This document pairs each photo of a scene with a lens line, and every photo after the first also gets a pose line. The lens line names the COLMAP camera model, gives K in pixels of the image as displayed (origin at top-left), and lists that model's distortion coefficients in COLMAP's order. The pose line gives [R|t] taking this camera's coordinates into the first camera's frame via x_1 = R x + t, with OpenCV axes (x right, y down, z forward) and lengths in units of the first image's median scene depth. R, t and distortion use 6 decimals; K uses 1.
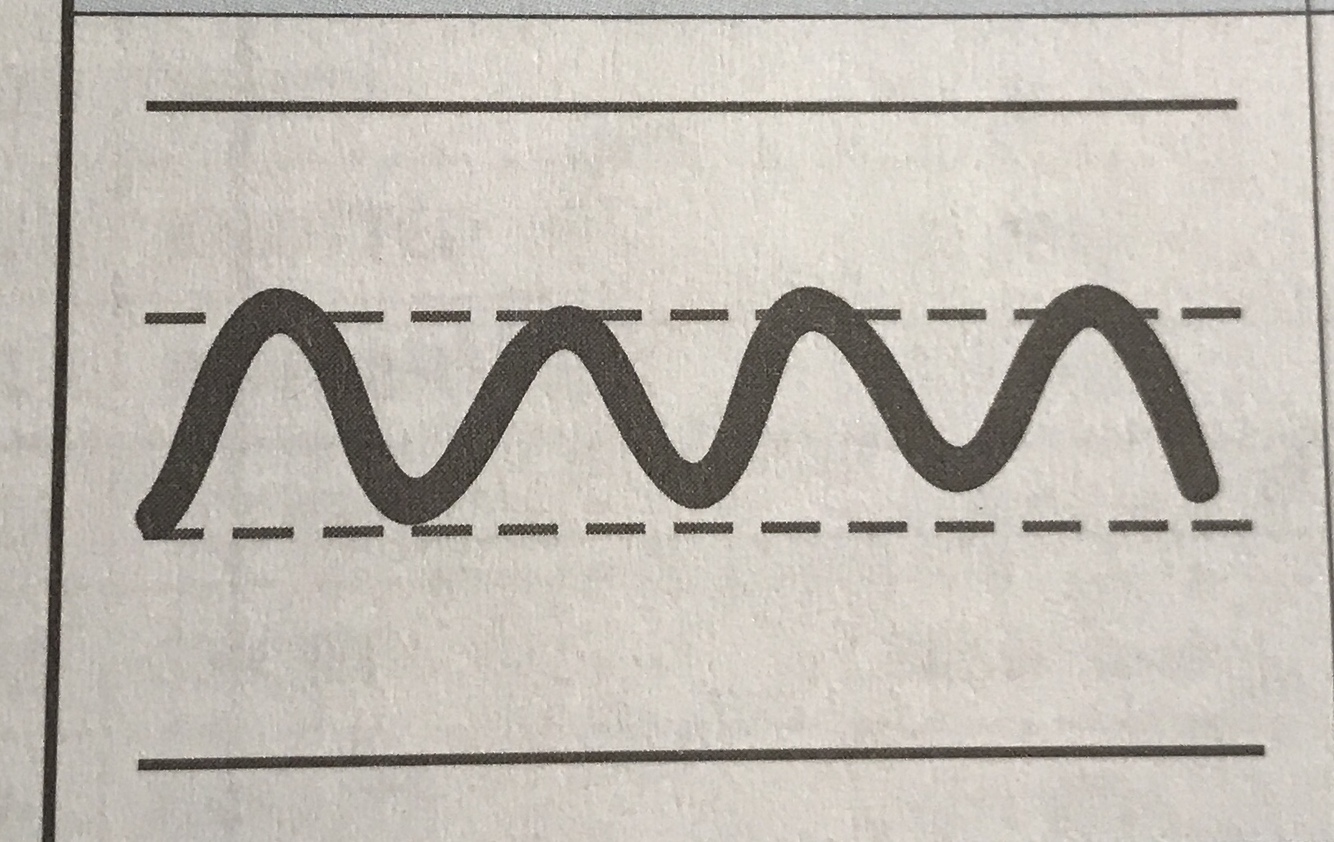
lens RADIAL K [[1057.3, 0, 663.3], [0, 1057.3, 426.6], [0, 0, 1]] dist [0.023660, 0.002904]
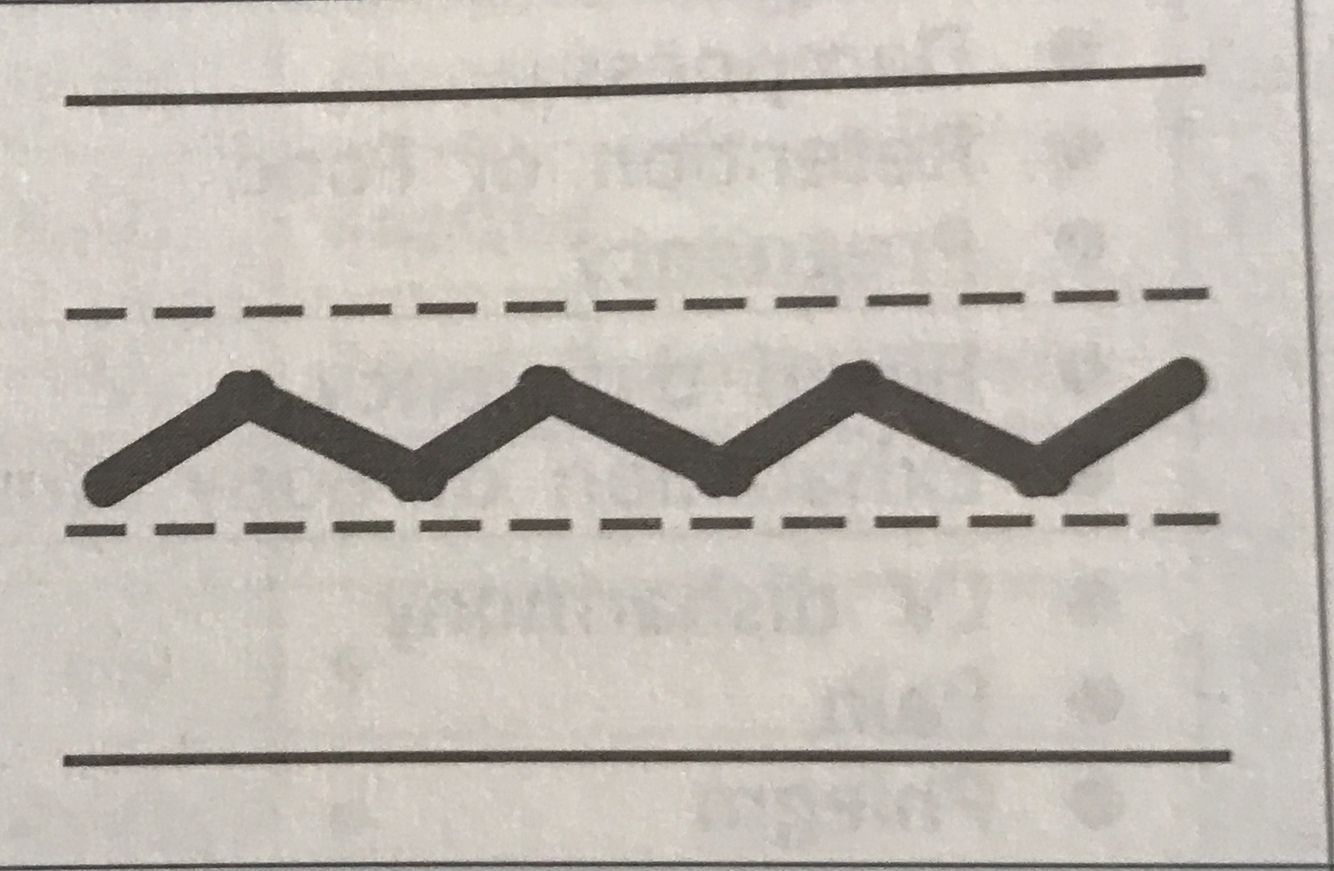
lens RADIAL K [[1083.7, 0, 671.7], [0, 1083.7, 434.4], [0, 0, 1]] dist [0.033491, 0.013923]
pose [[0.997333, -0.008692, -0.072466, 0.223788], [0.009717, 0.999857, 0.013811, -0.000751], [0.072336, -0.014478, 0.997275, 0.007694]]
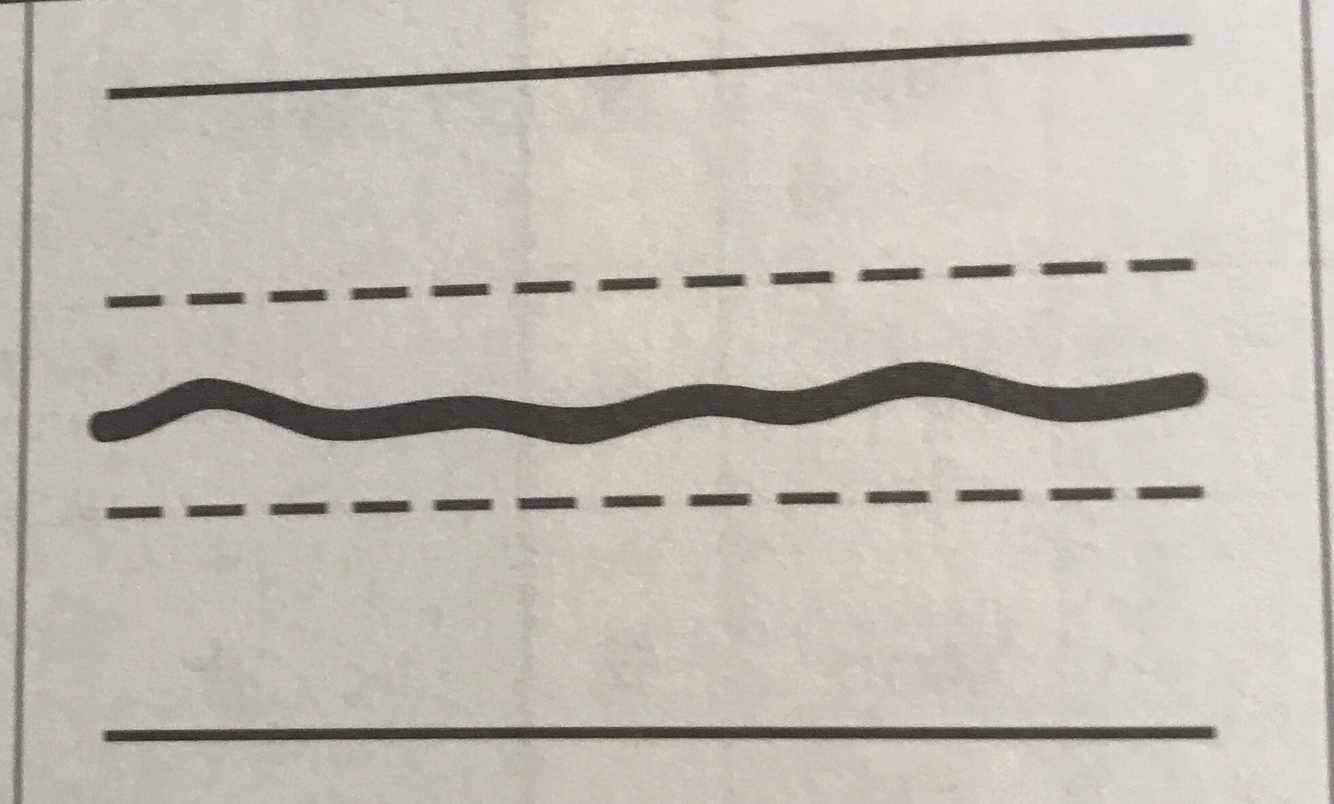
lens RADIAL K [[1081.3, 0, 660.3], [0, 1081.3, 409.7], [0, 0, 1]] dist [0.024990, -0.013460]
pose [[0.994000, -0.020676, -0.107408, 0.486335], [0.022008, 0.999695, 0.011227, -0.001677], [0.107143, -0.013524, 0.994152, 0.015408]]
